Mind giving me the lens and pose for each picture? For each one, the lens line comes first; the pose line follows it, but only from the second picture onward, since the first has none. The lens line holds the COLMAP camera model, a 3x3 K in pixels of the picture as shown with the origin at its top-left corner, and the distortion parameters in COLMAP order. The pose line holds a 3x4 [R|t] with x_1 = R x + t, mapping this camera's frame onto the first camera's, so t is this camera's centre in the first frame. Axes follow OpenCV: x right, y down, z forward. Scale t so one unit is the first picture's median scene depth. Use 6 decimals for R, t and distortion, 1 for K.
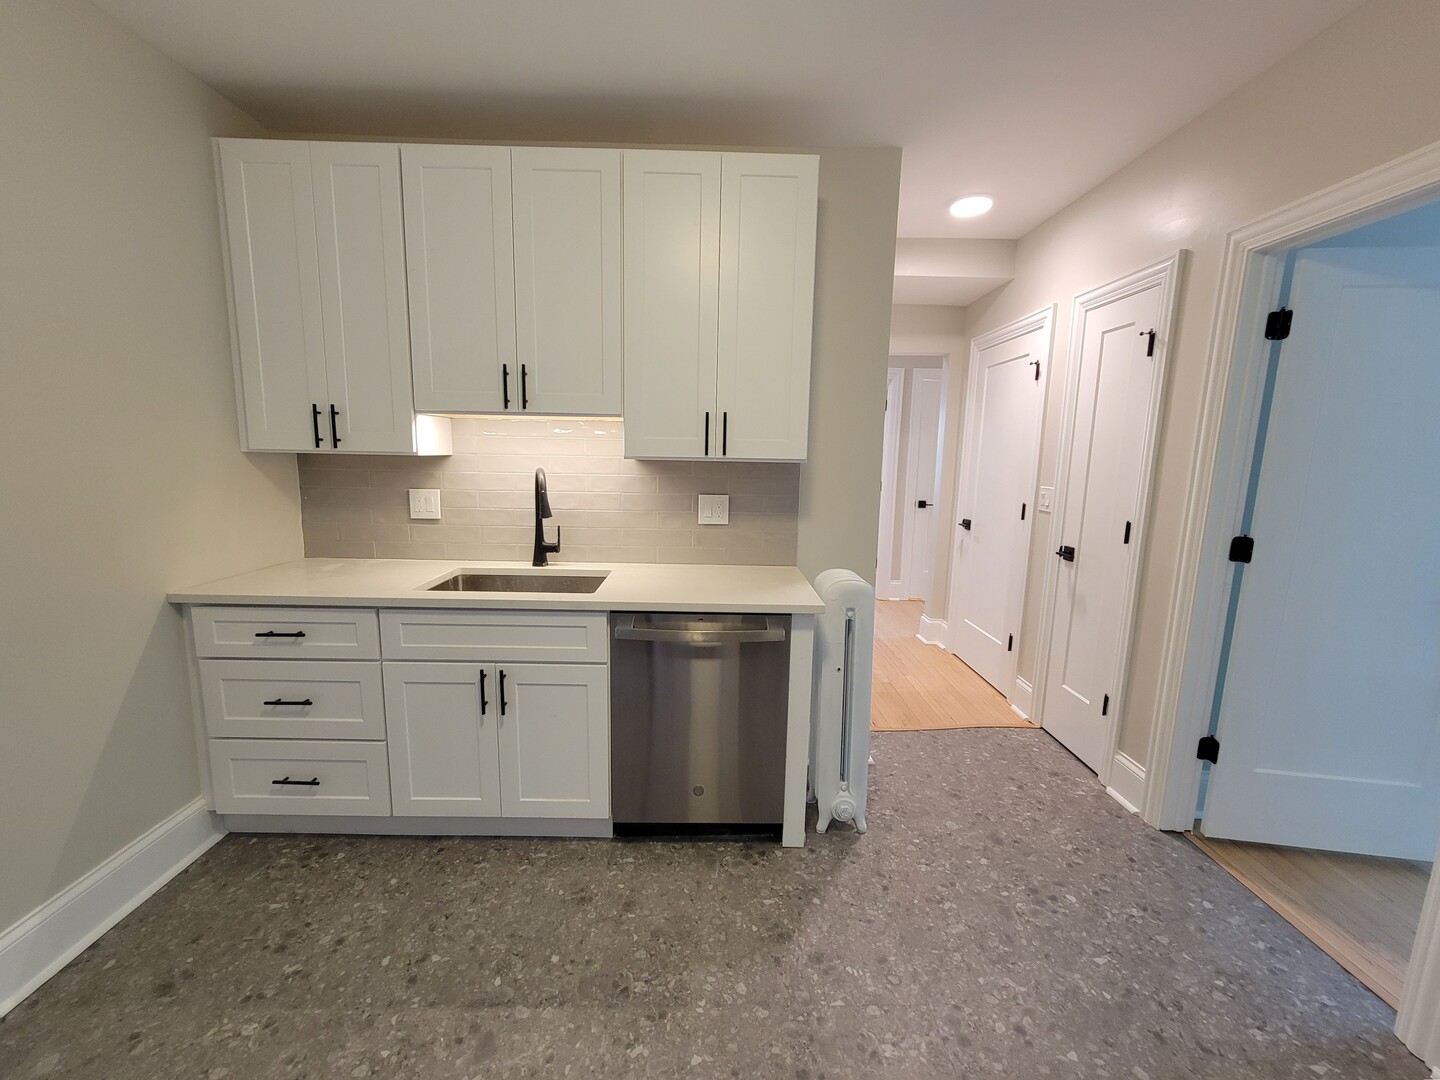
lens RADIAL K [[596.4, 0, 716.6], [0, 596.4, 536.6], [0, 0, 1]] dist [-0.001766, 0.000044]
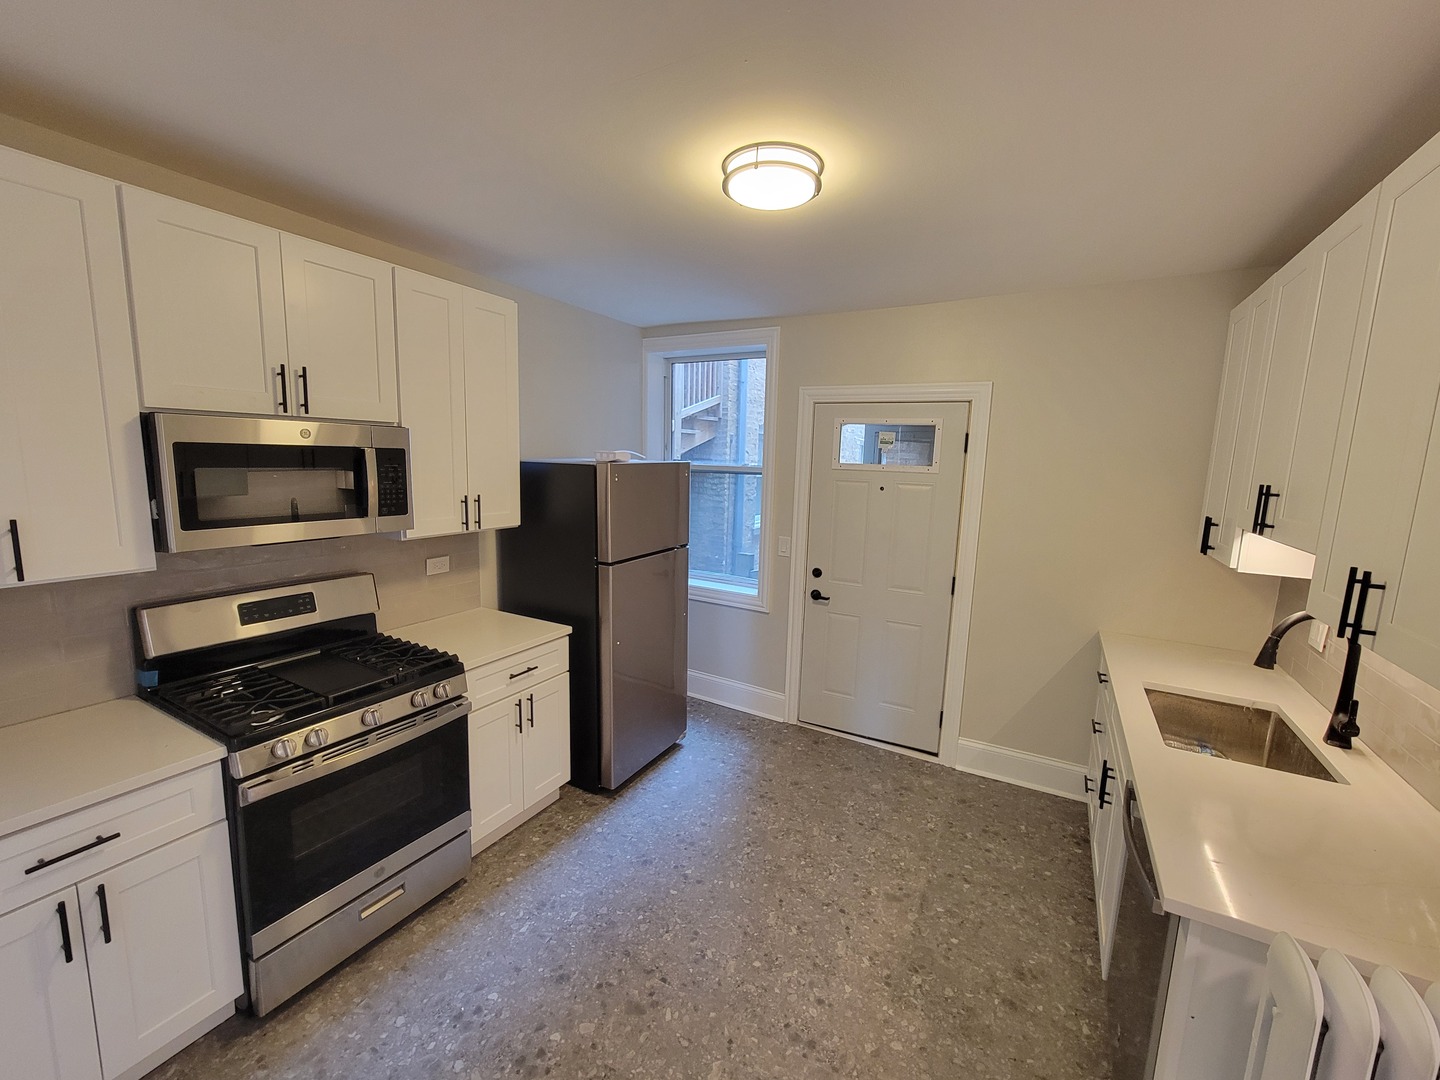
lens RADIAL K [[594.4, 0, 715.6], [0, 594.4, 542.3], [0, 0, 1]] dist [-0.000385, 0.000648]
pose [[-0.505683, 0.093659, -0.857620, 0.958825], [-0.162641, 0.965915, 0.201385, -0.295949], [0.847250, 0.241321, -0.473214, 0.886935]]
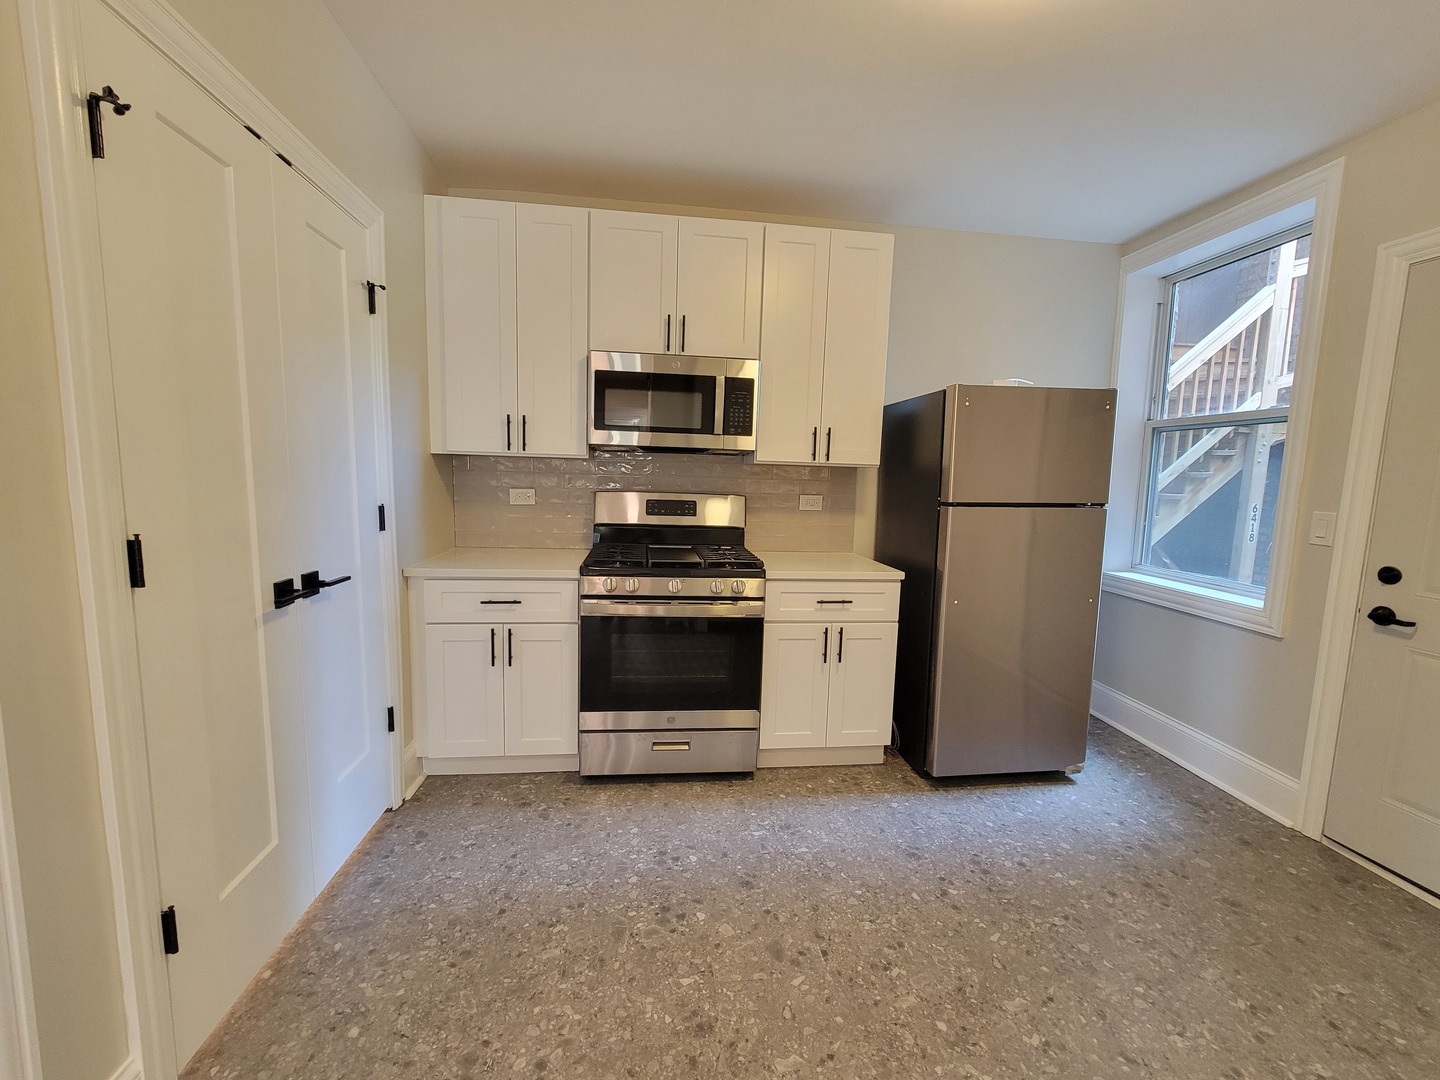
lens RADIAL K [[590.4, 0, 717.1], [0, 590.4, 540.9], [0, 0, 1]] dist [-0.003082, 0.000984]
pose [[-0.993361, -0.037497, -0.108759, 0.422220], [-0.064212, 0.965139, 0.253739, -0.102753], [0.095453, 0.259038, -0.961139, 1.170737]]
